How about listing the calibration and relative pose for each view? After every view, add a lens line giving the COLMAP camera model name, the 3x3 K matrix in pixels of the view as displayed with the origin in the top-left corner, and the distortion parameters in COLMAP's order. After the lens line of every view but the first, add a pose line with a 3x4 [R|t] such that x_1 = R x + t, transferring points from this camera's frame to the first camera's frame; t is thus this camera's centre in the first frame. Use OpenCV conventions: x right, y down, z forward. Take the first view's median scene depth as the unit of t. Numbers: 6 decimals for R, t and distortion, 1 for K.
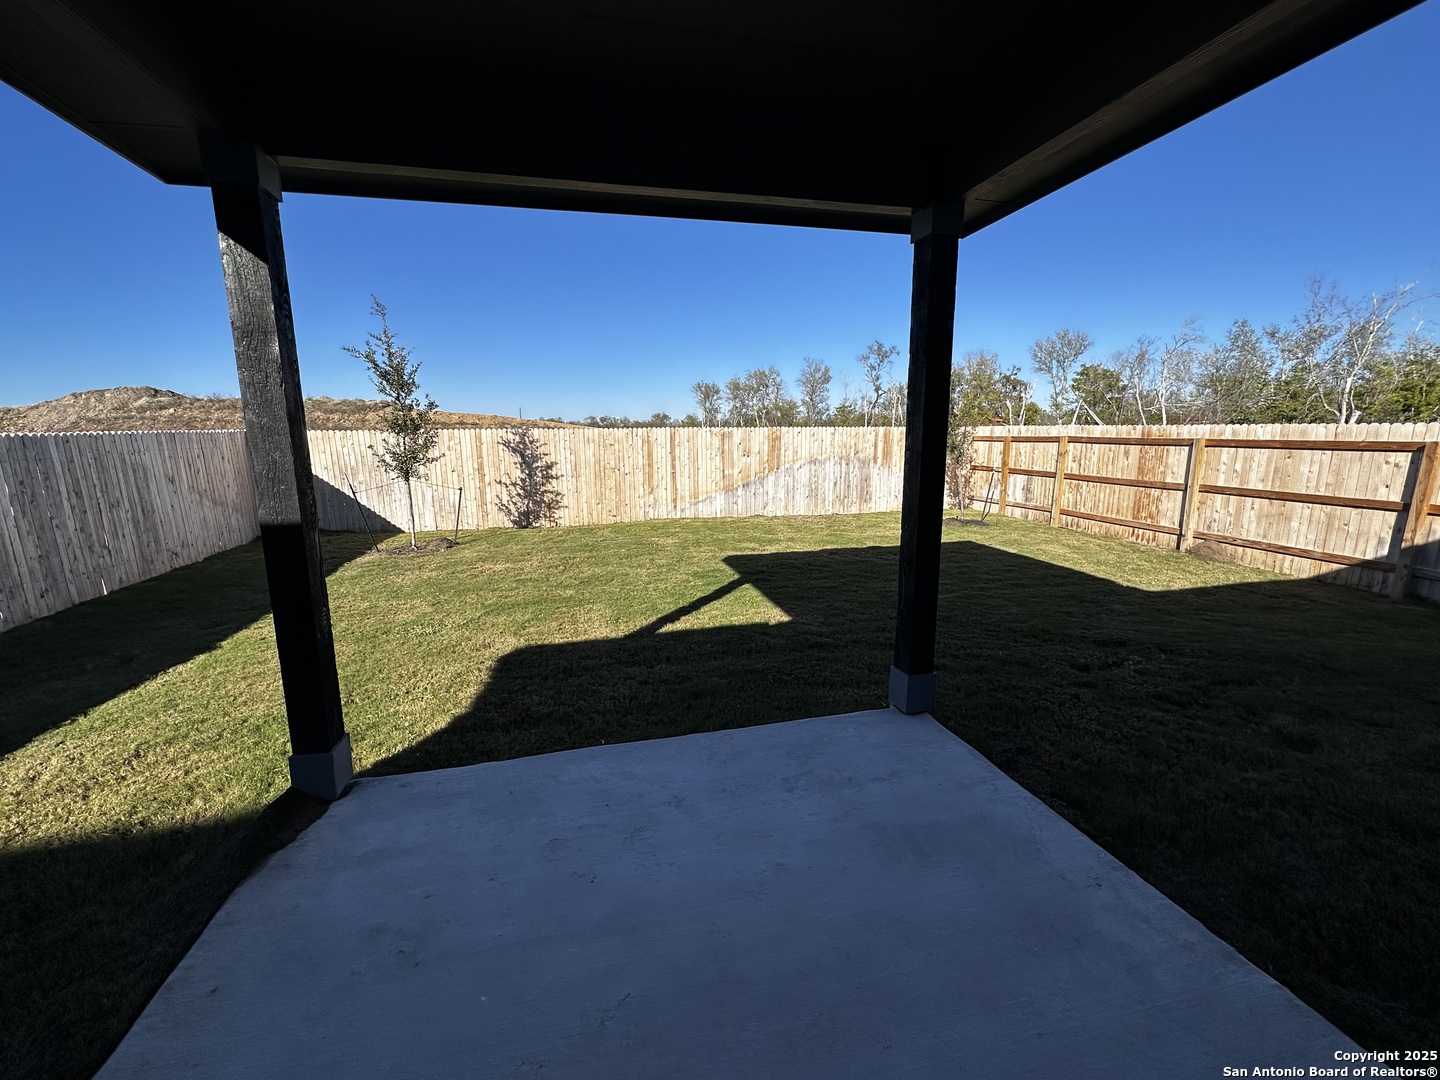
lens RADIAL K [[583.4, 0, 720.0], [0, 583.4, 540.0], [0, 0, 1]] dist [0.001582, -0.000004]
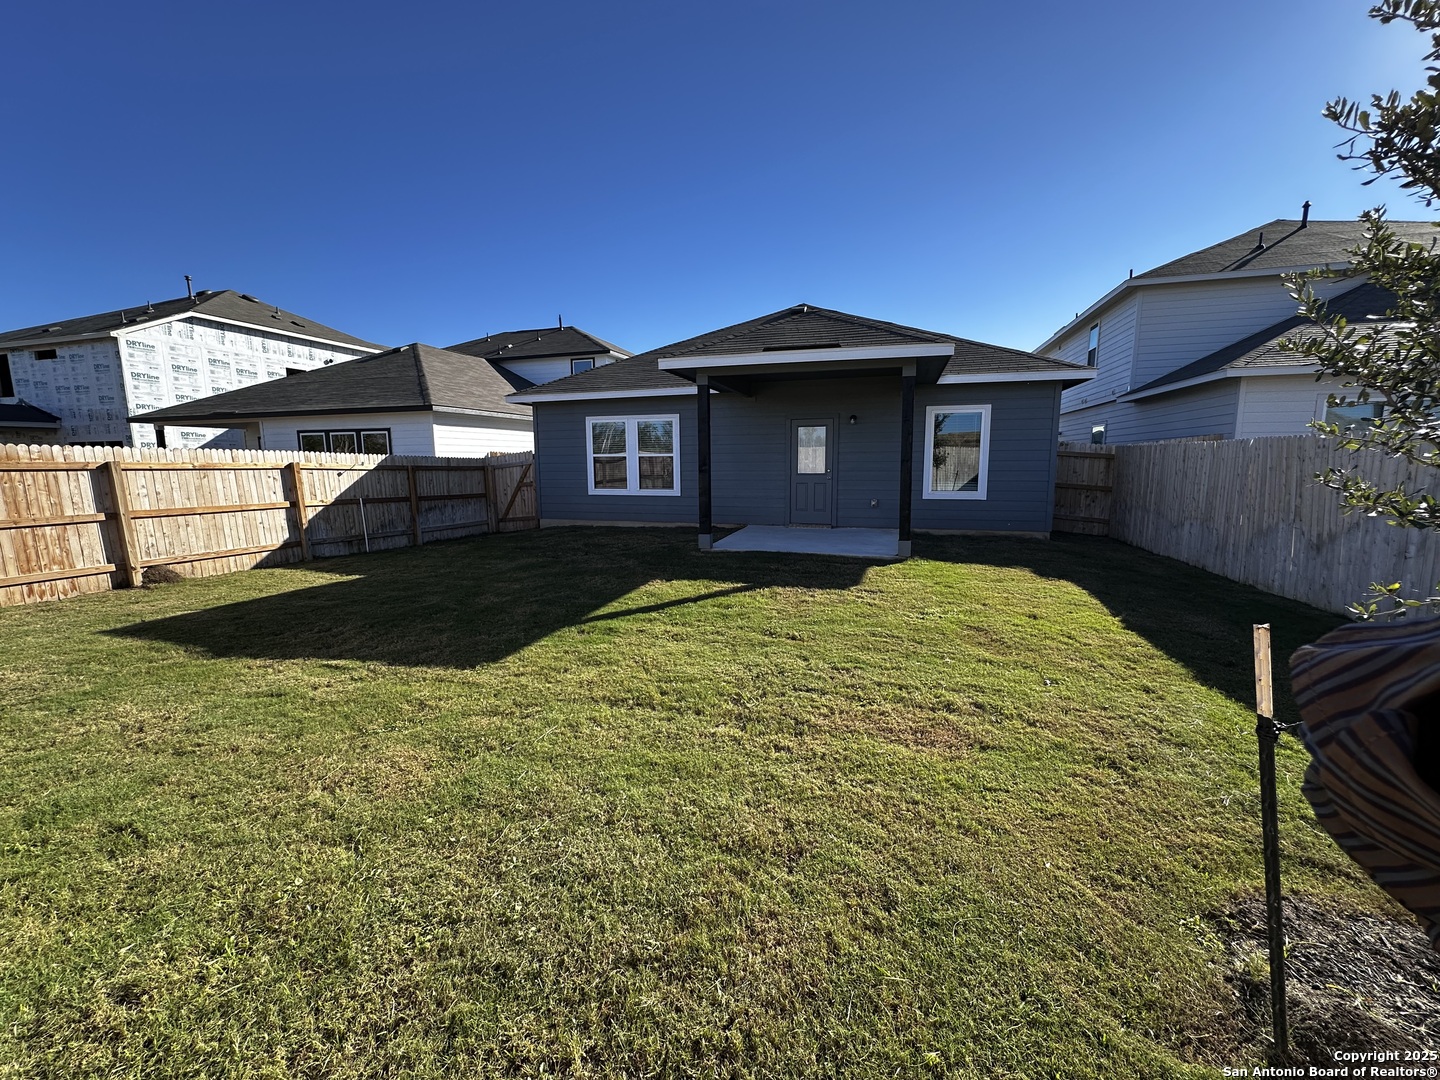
lens RADIAL K [[583.4, 0, 720.0], [0, 583.4, 540.0], [0, 0, 1]] dist [0.001582, -0.000004]
pose [[-0.857302, -0.050220, 0.512359, -0.591845], [0.112790, 0.952729, 0.282110, -0.268089], [-0.502306, 0.299643, -0.811112, 1.676836]]
